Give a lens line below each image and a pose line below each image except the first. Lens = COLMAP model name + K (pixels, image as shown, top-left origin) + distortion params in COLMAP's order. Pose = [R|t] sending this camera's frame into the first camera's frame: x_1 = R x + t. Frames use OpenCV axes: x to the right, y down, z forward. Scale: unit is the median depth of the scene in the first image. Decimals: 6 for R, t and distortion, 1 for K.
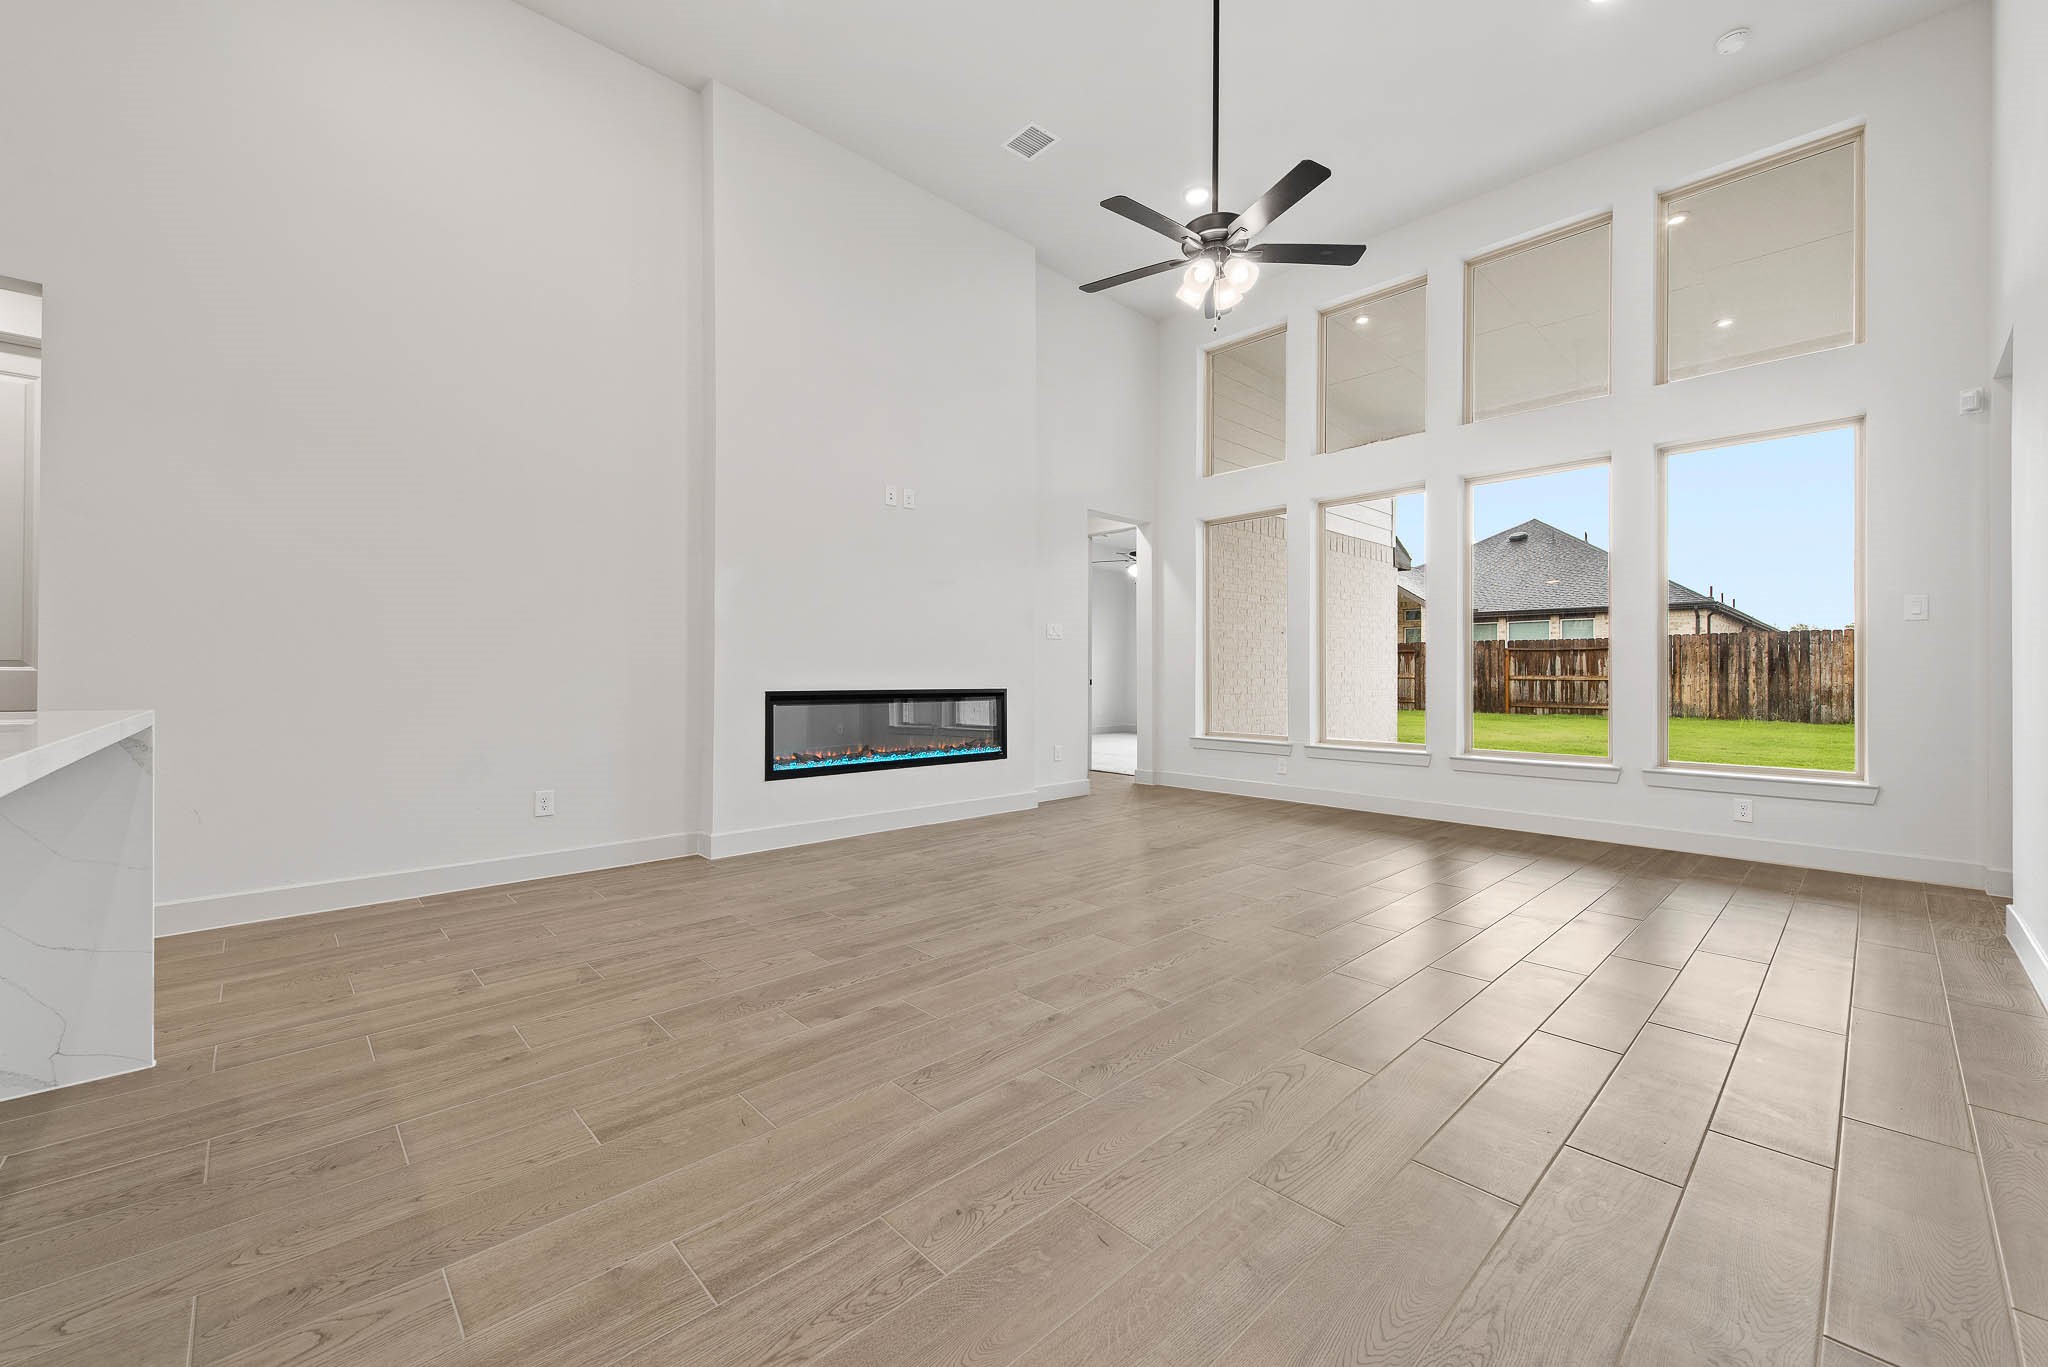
lens RADIAL K [[812.6, 0, 1024.0], [0, 812.6, 680.4], [0, 0, 1]] dist [0.010455, -0.003075]
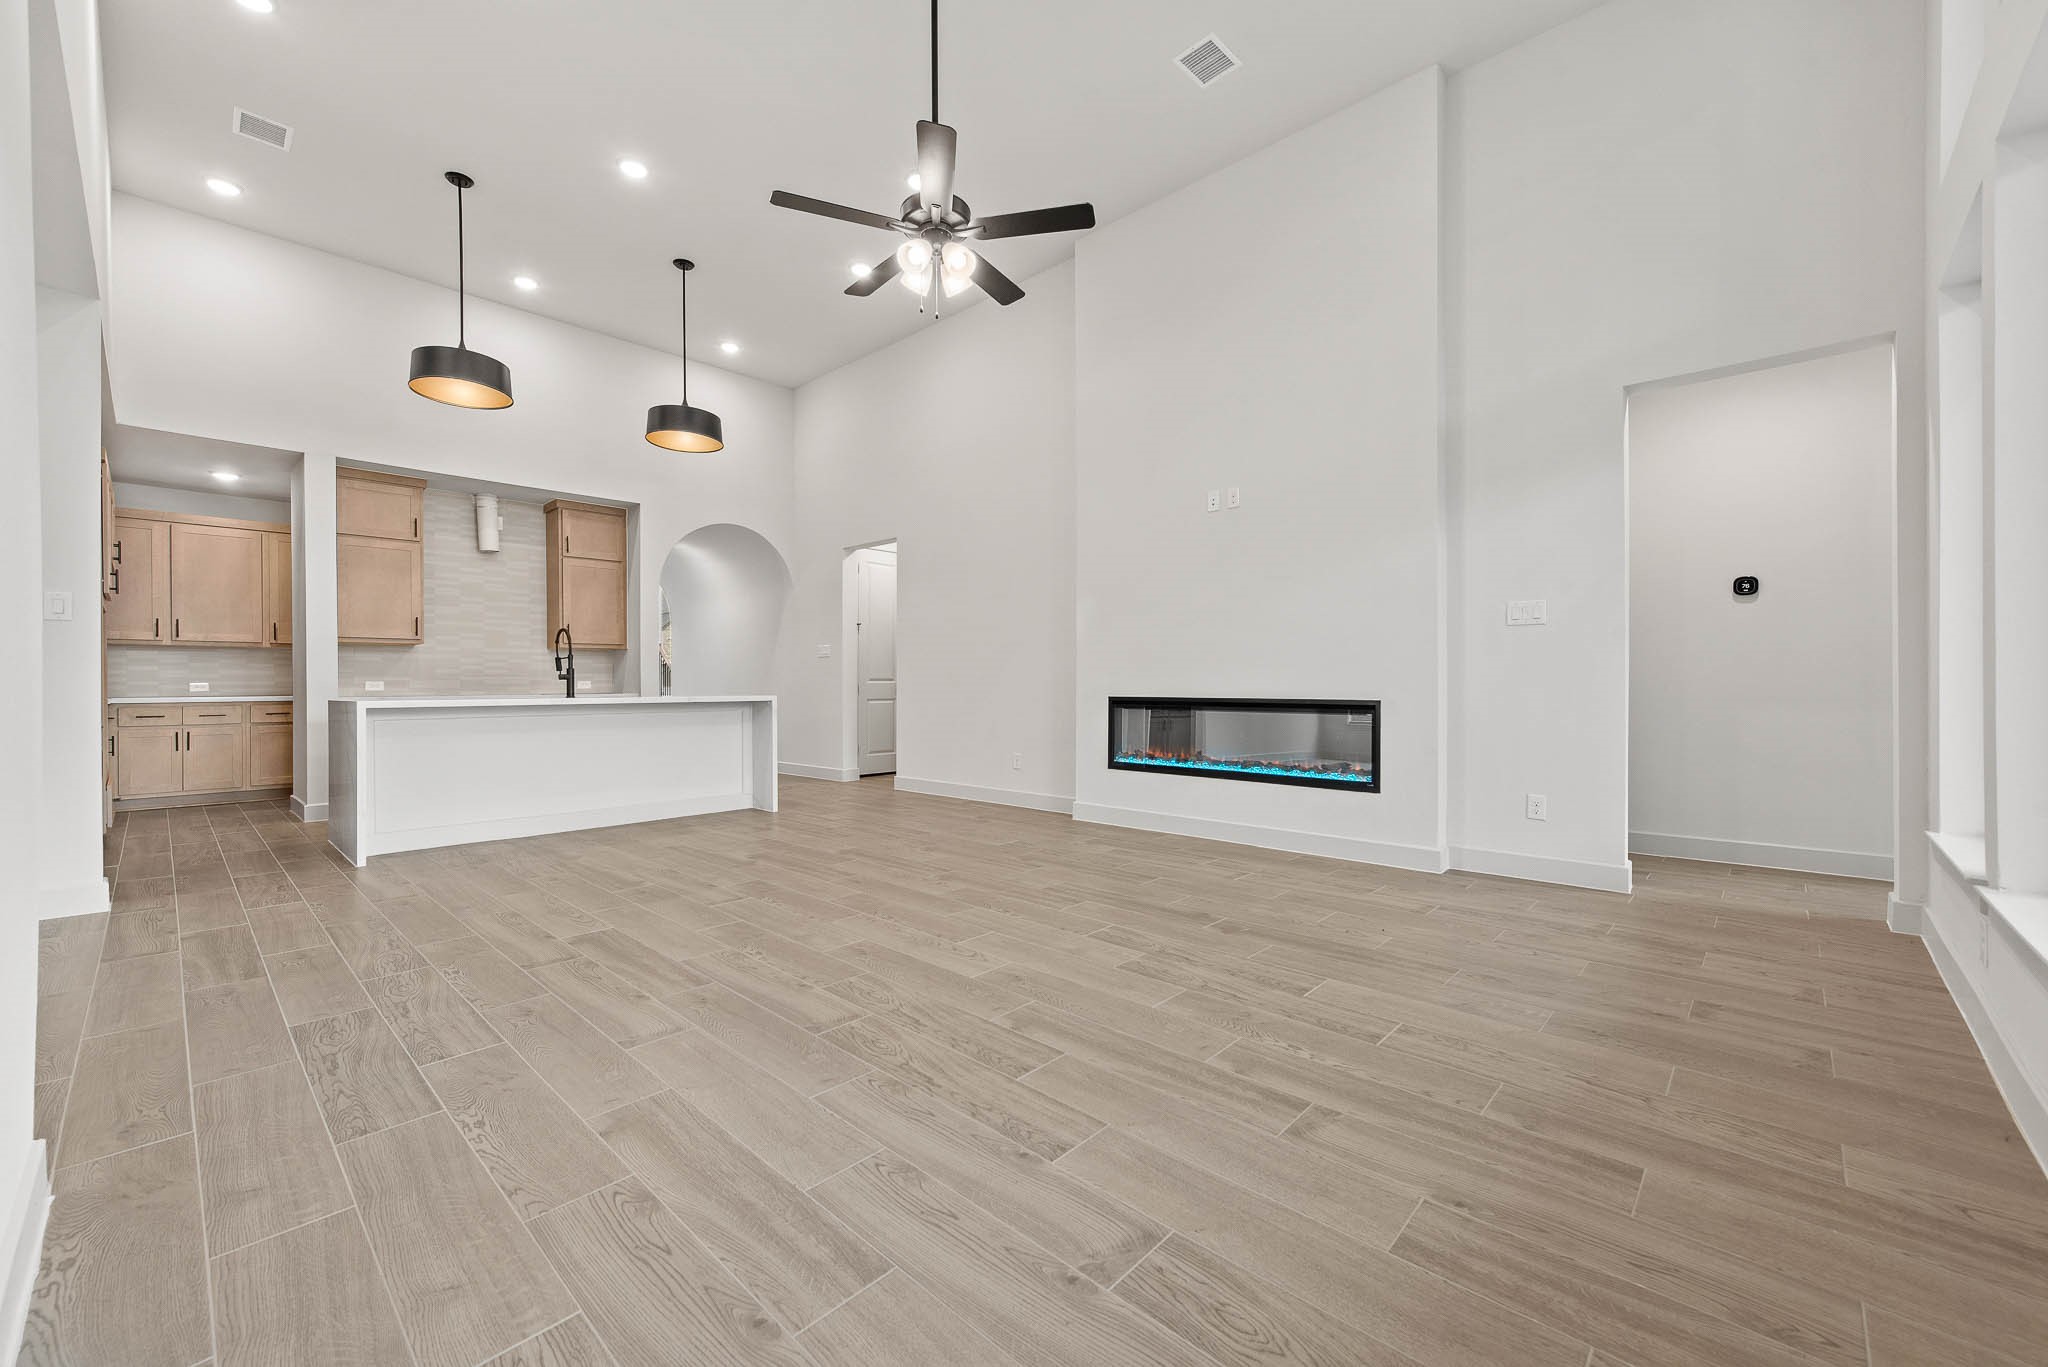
lens RADIAL K [[812.6, 0, 1024.0], [0, 812.6, 680.4], [0, 0, 1]] dist [0.010455, -0.003075]
pose [[0.043810, -0.005271, -0.999026, 0.846831], [-0.003286, 0.999980, -0.005420, -0.003243], [0.999034, 0.003521, 0.043792, 0.755027]]
